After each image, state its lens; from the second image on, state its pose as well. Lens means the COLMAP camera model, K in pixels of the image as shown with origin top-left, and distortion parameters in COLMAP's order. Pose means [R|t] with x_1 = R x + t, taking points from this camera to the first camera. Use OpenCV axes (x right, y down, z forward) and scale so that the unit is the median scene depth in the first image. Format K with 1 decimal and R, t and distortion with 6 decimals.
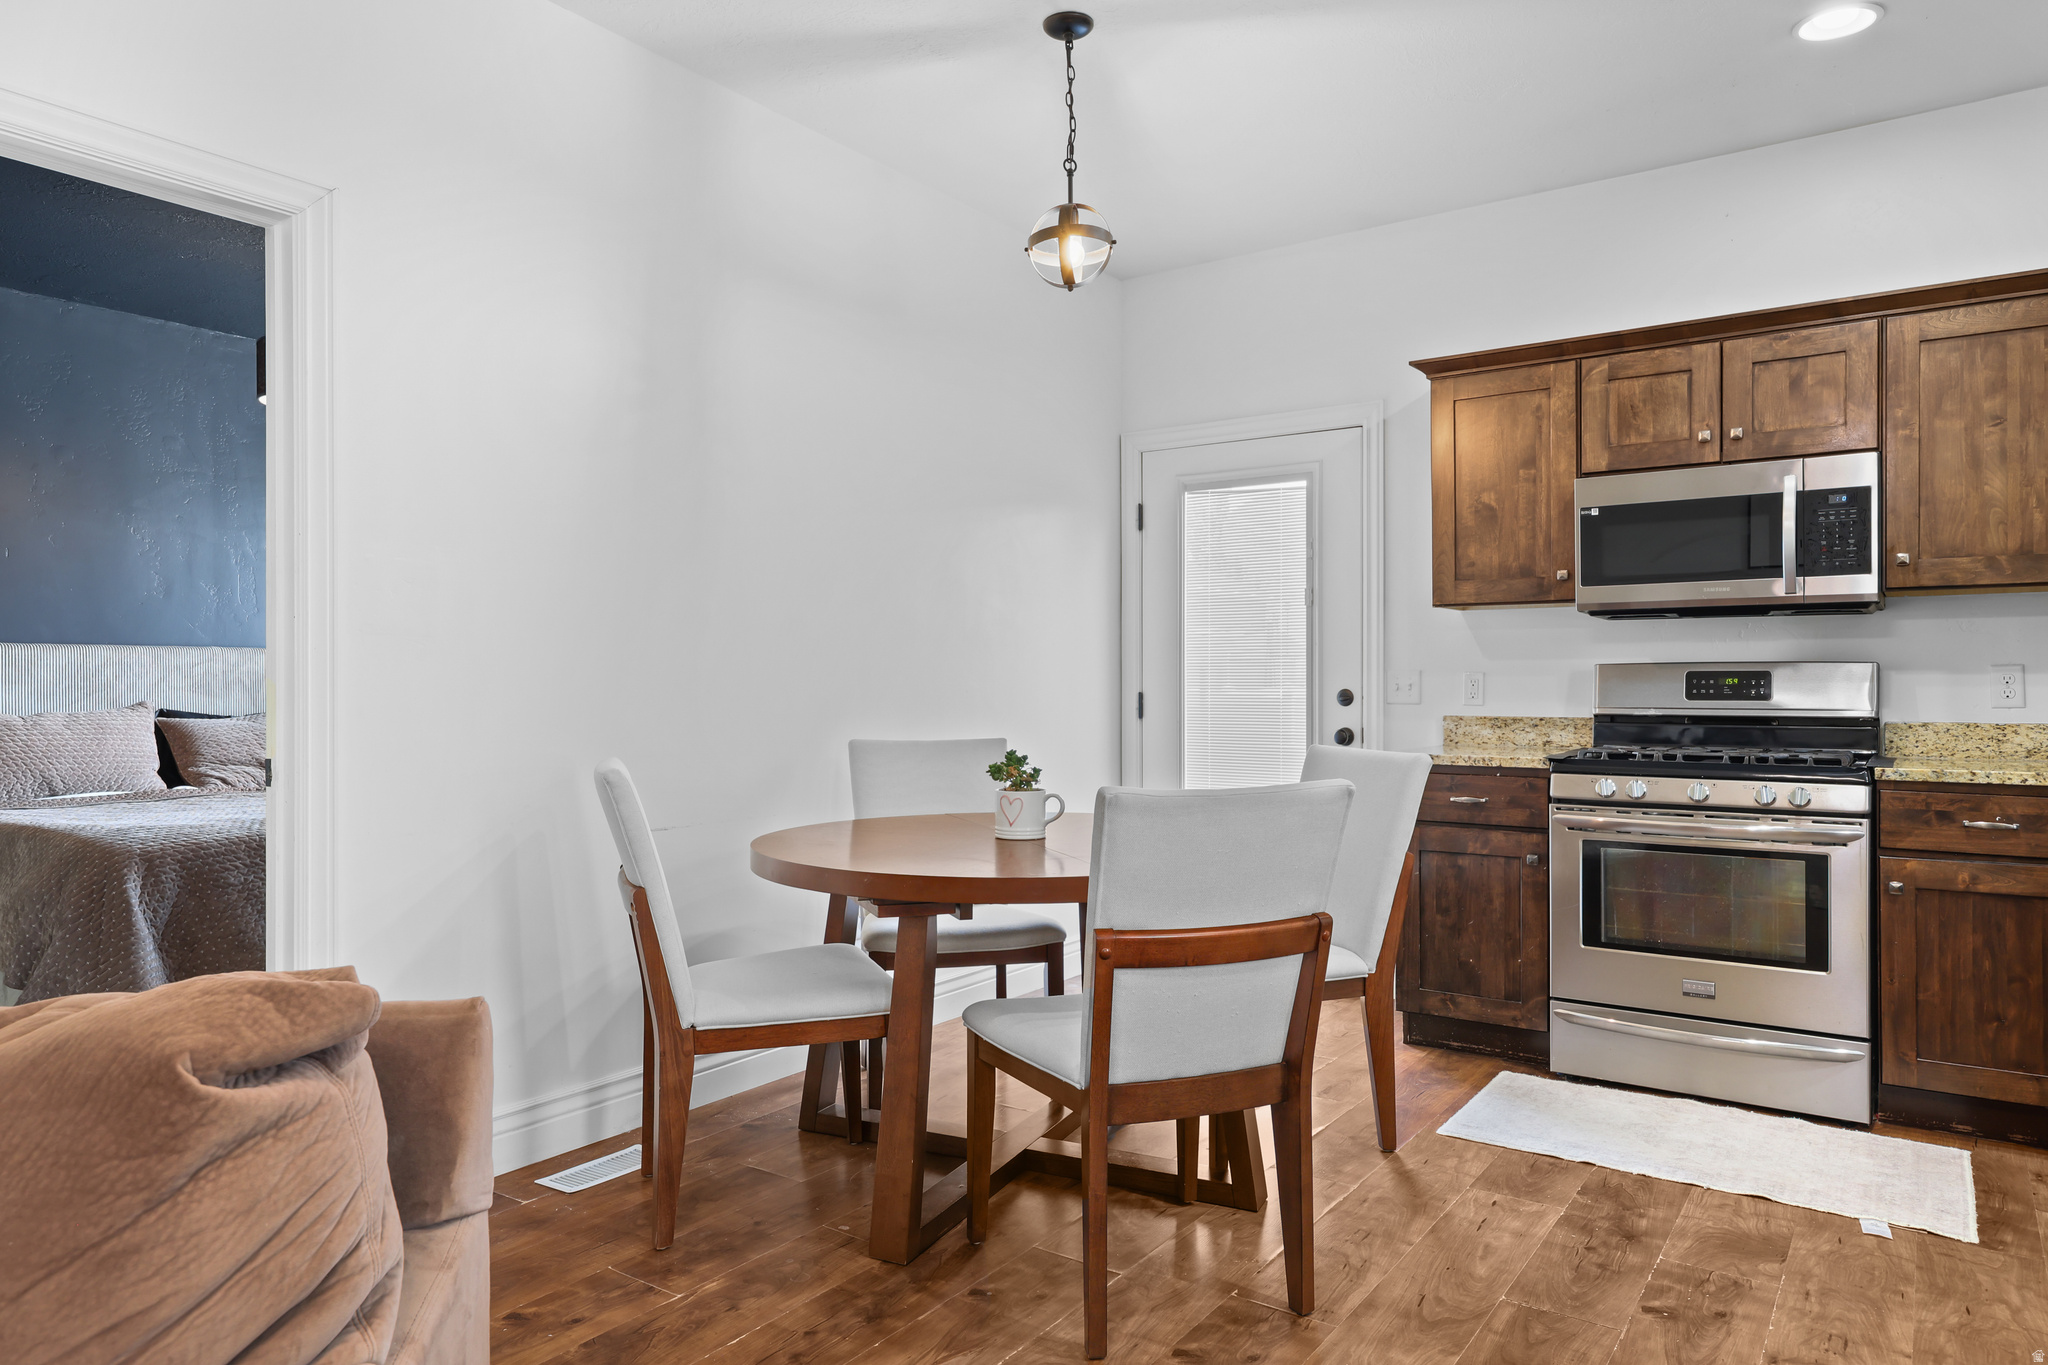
lens RADIAL K [[1299.7, 0, 1019.9], [0, 1299.7, 685.3], [0, 0, 1]] dist [0.007832, 0.000255]
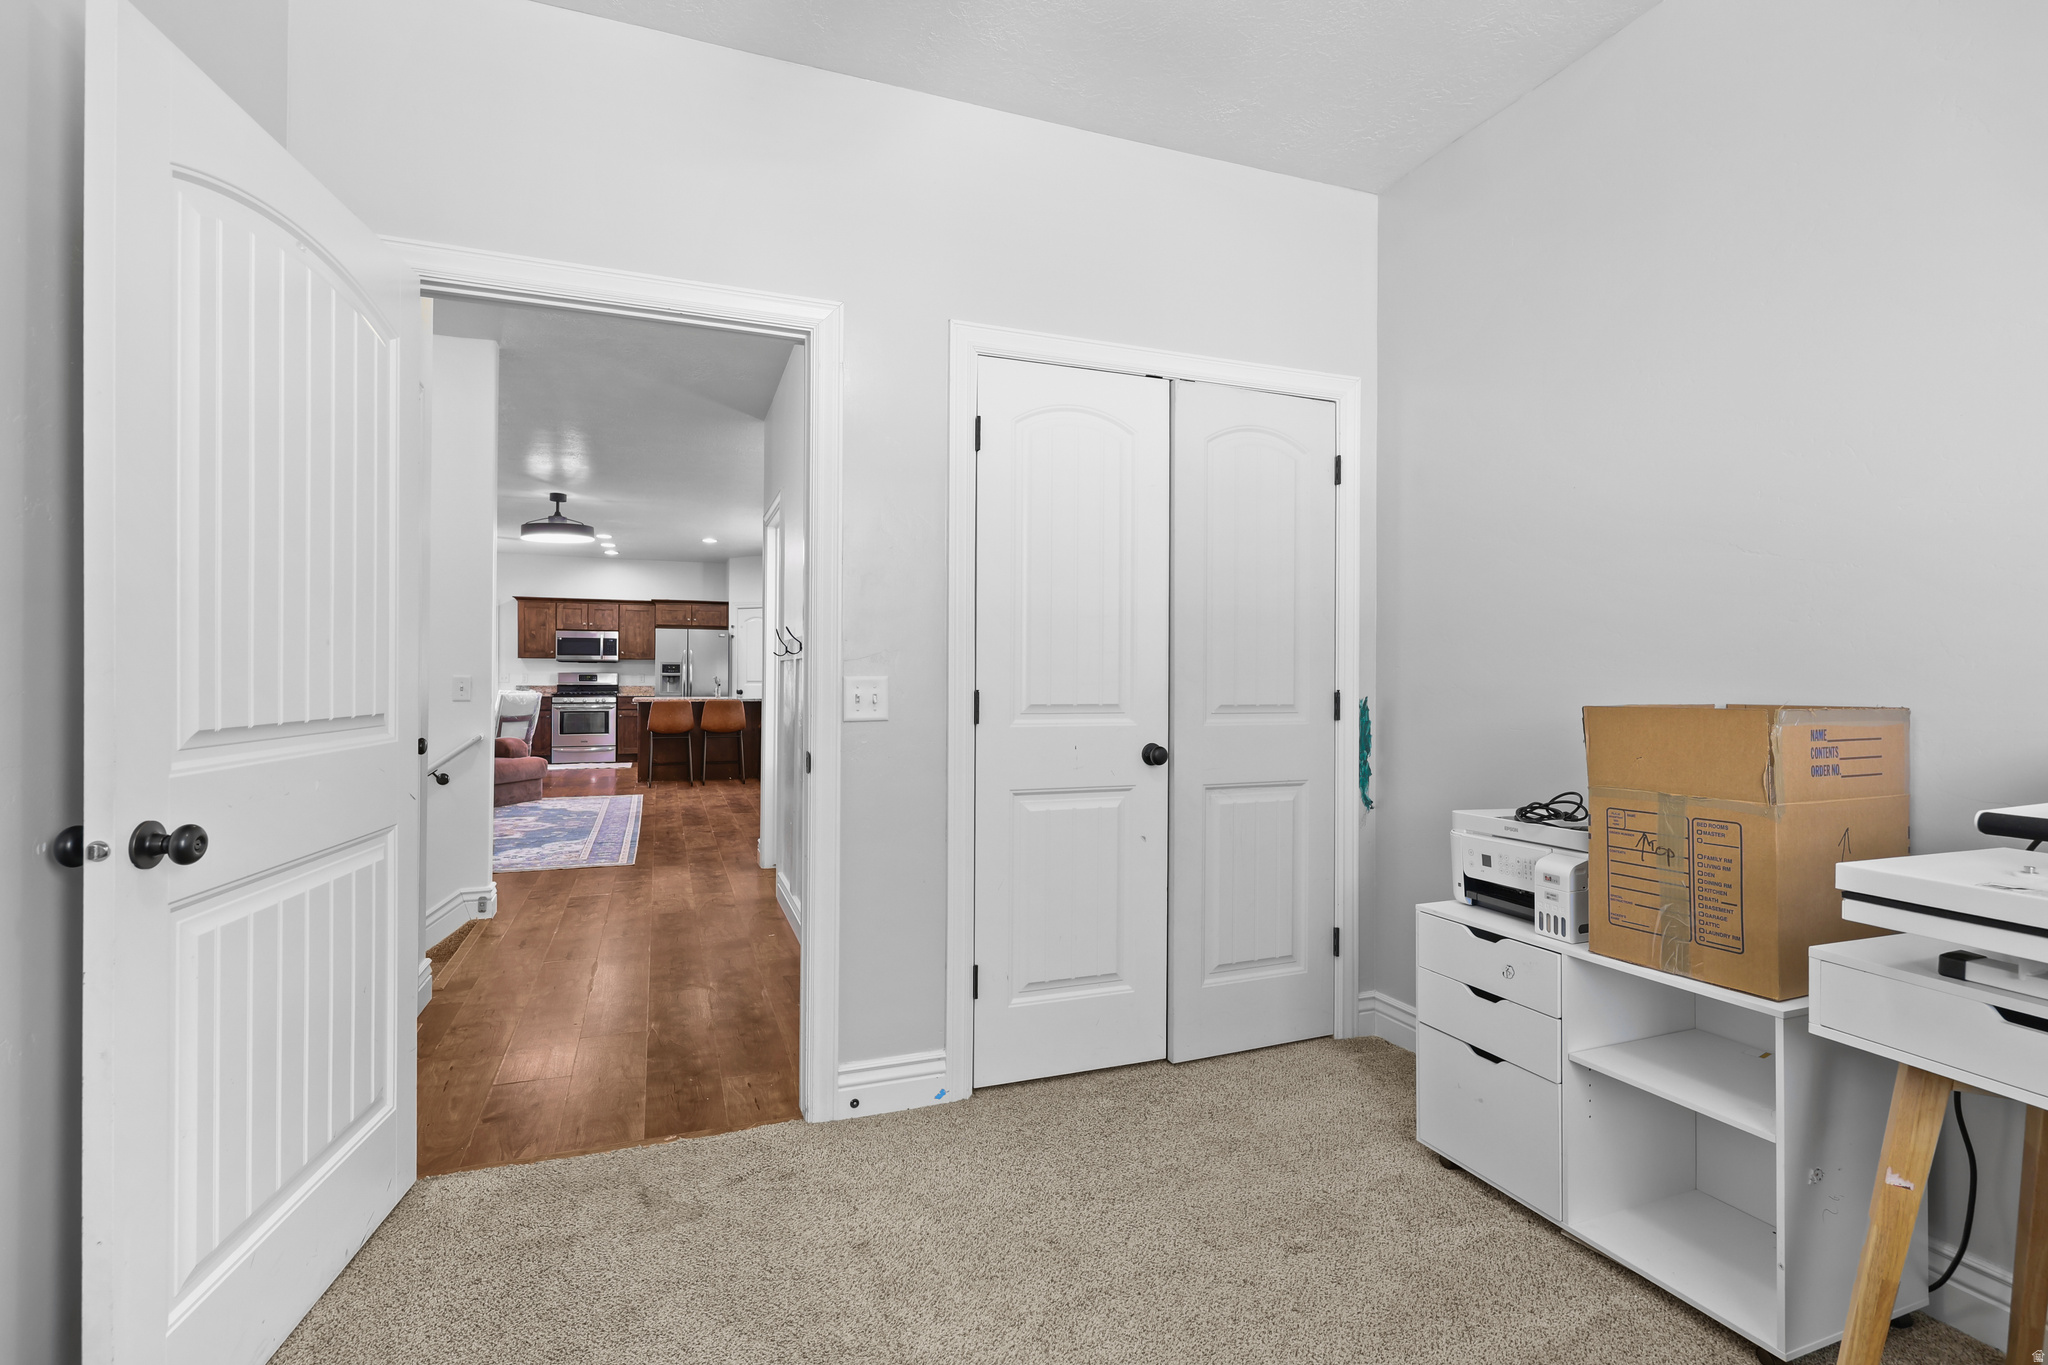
lens RADIAL K [[920.3, 0, 994.7], [0, 920.3, 673.2], [0, 0, 1]] dist [0.006010, 0.000377]
pose [[0.569376, 0.012825, 0.821977, -1.436598], [-0.005860, 0.999916, -0.011542, 0.013853], [-0.822056, 0.001755, 0.569403, -2.221025]]
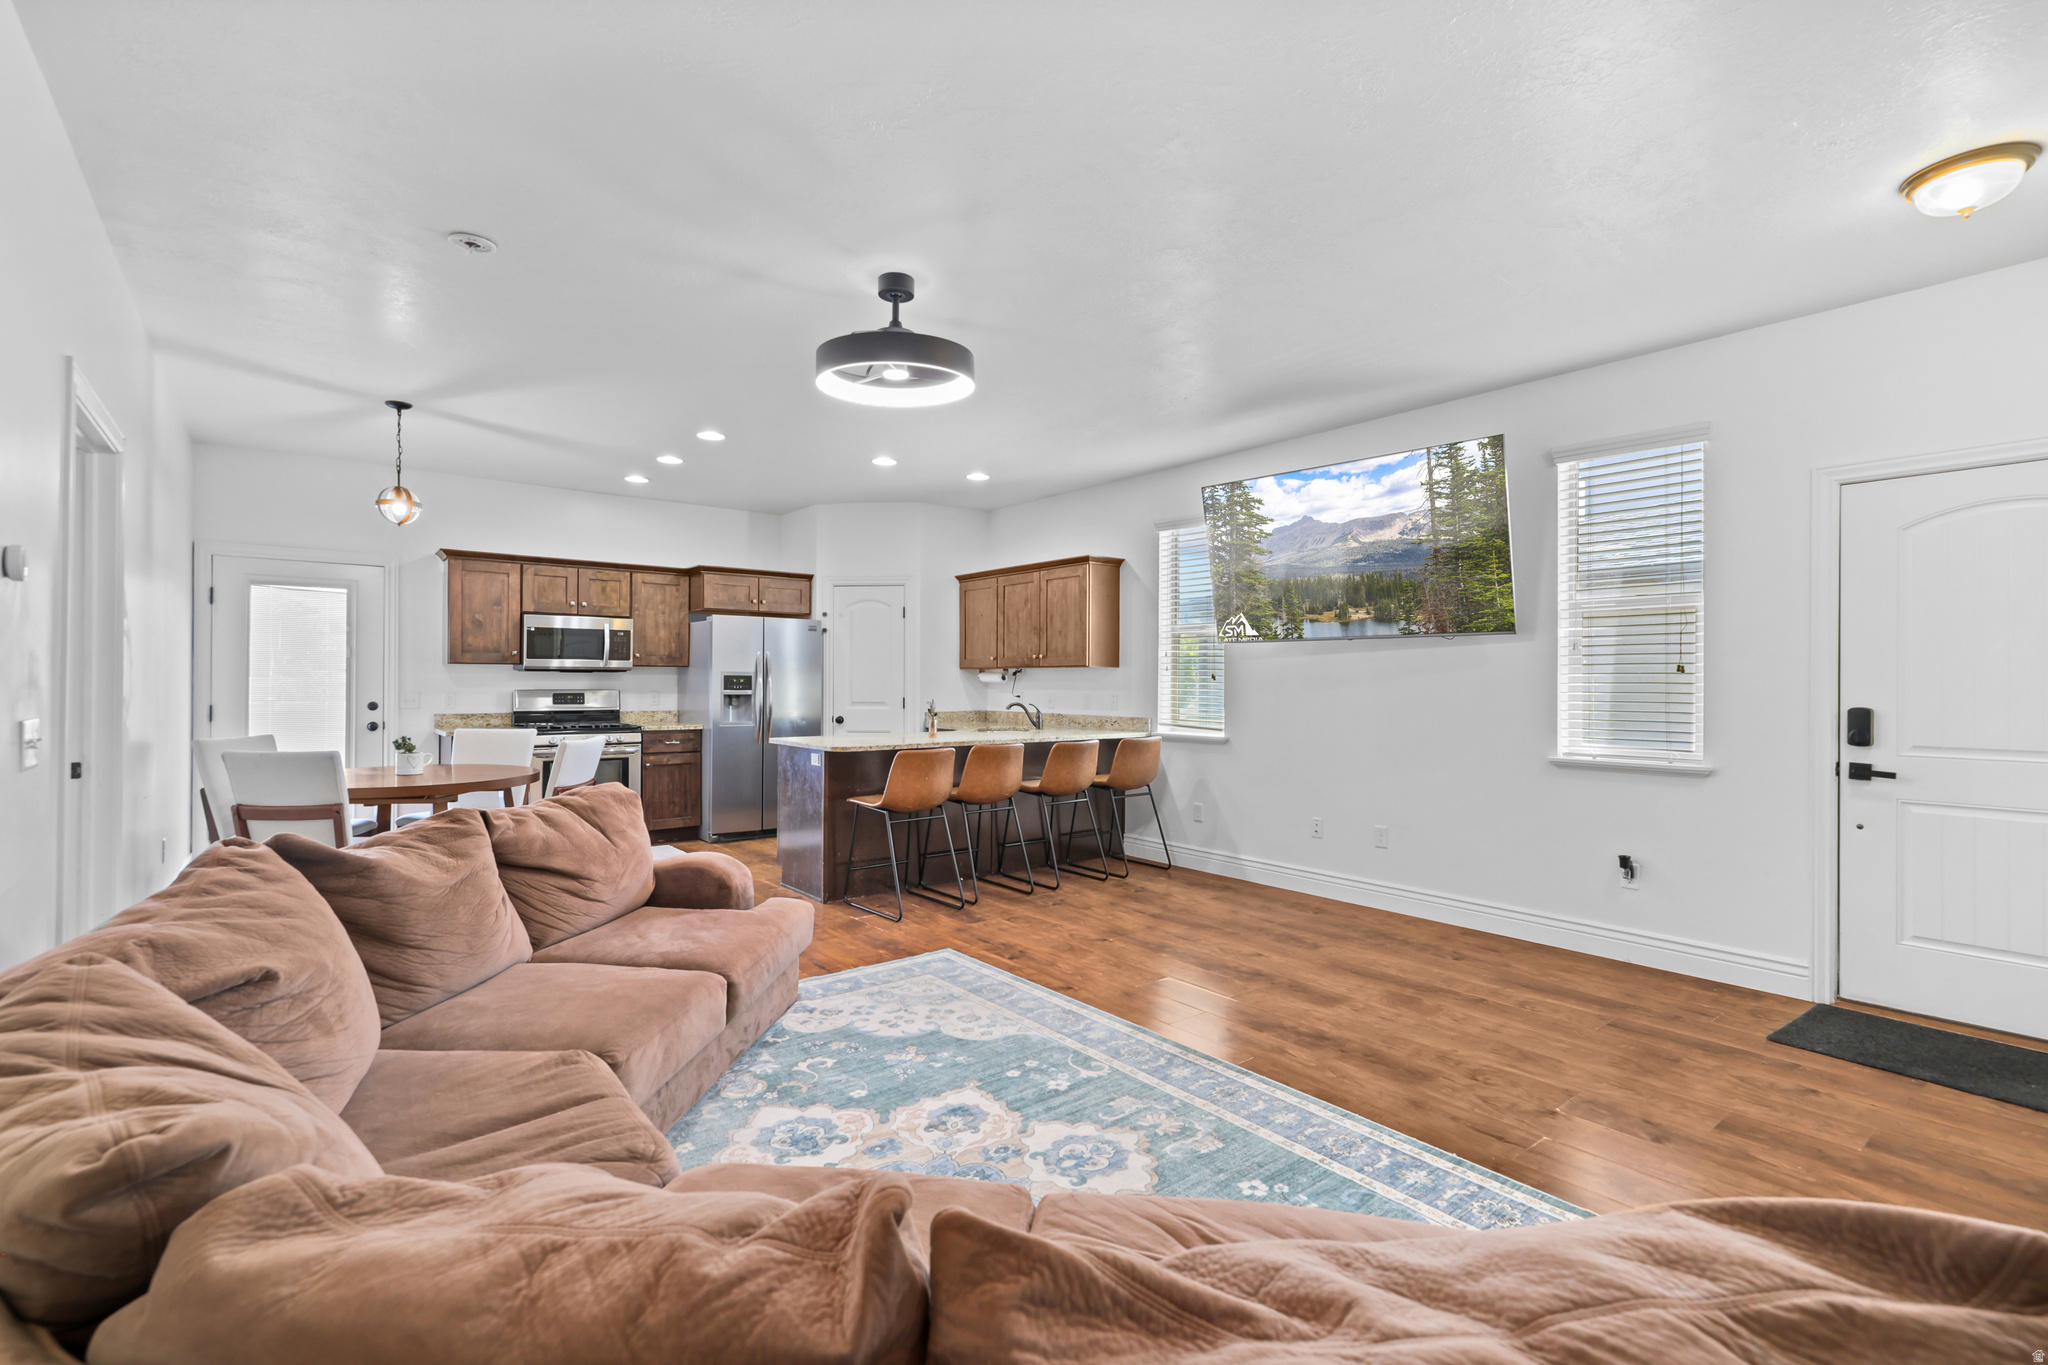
lens RADIAL K [[920.3, 0, 1020.8], [0, 920.3, 662.0], [0, 0, 1]] dist [0.006010, 0.000377]
pose [[0.275986, 0.023796, 0.960867, -1.085339], [-0.005041, 0.999716, -0.023310, -0.038927], [-0.961148, 0.001590, 0.276028, -0.407023]]
